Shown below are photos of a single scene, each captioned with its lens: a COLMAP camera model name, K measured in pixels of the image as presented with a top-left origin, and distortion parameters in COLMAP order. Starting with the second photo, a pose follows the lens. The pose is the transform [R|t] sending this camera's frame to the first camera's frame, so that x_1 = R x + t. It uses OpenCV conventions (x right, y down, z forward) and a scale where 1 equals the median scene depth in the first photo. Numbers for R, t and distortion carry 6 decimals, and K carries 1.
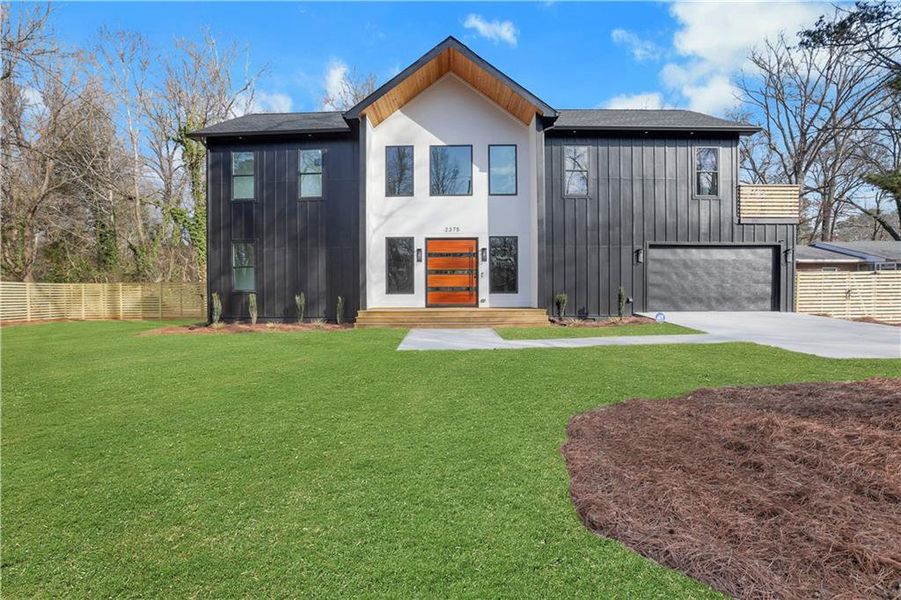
lens RADIAL K [[423.4, 0, 447.3], [0, 423.4, 294.3], [0, 0, 1]] dist [-0.025955, 0.005826]
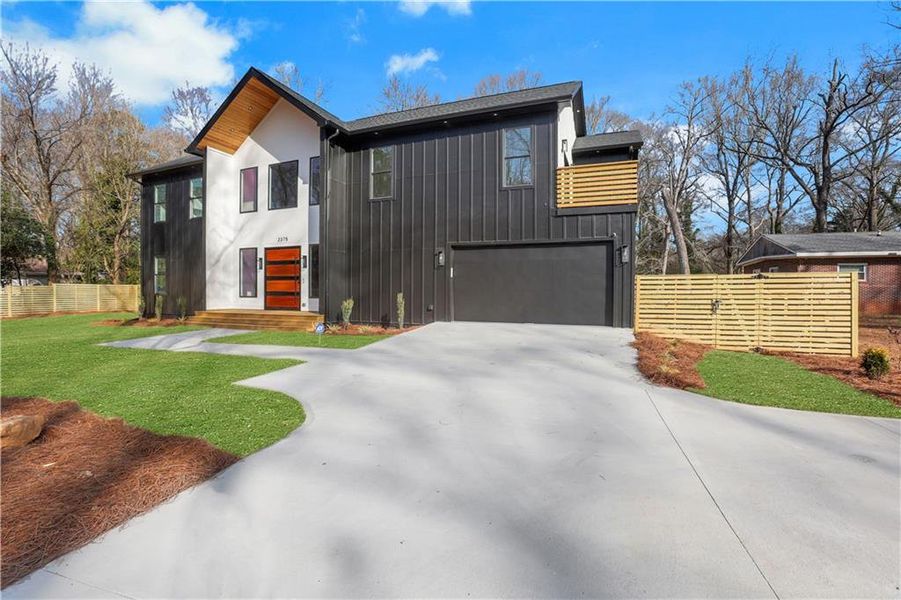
lens RADIAL K [[407.9, 0, 443.8], [0, 407.9, 293.3], [0, 0, 1]] dist [-0.024535, 0.000576]
pose [[0.922255, 0.009216, -0.386471, 0.802236], [-0.007695, 0.999955, 0.005484, -0.022339], [0.386504, -0.002083, 0.922285, 0.191949]]
